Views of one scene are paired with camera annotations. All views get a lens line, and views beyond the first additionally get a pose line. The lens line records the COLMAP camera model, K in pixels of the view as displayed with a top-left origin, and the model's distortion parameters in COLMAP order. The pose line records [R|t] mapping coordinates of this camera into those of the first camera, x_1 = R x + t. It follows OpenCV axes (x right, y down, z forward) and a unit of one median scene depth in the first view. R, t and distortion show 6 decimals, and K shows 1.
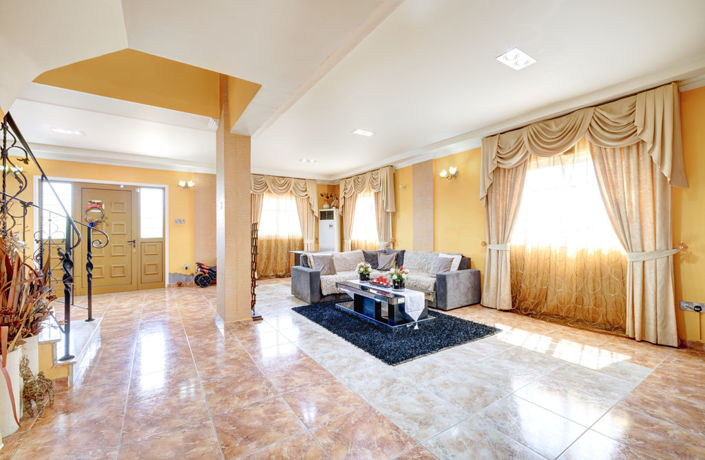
lens RADIAL K [[302.2, 0, 353.8], [0, 302.2, 233.1], [0, 0, 1]] dist [0.011255, -0.000103]
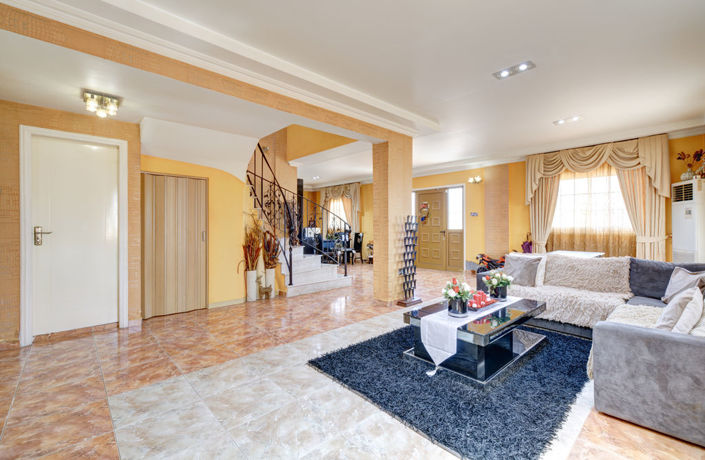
lens RADIAL K [[302.2, 0, 351.7], [0, 302.2, 229.0], [0, 0, 1]] dist [0.011255, -0.000103]
pose [[0.156513, 0.014899, -0.987564, 0.469122], [0.000691, 0.999884, 0.015194, -0.003885], [0.987676, -0.003060, 0.156484, 0.419566]]
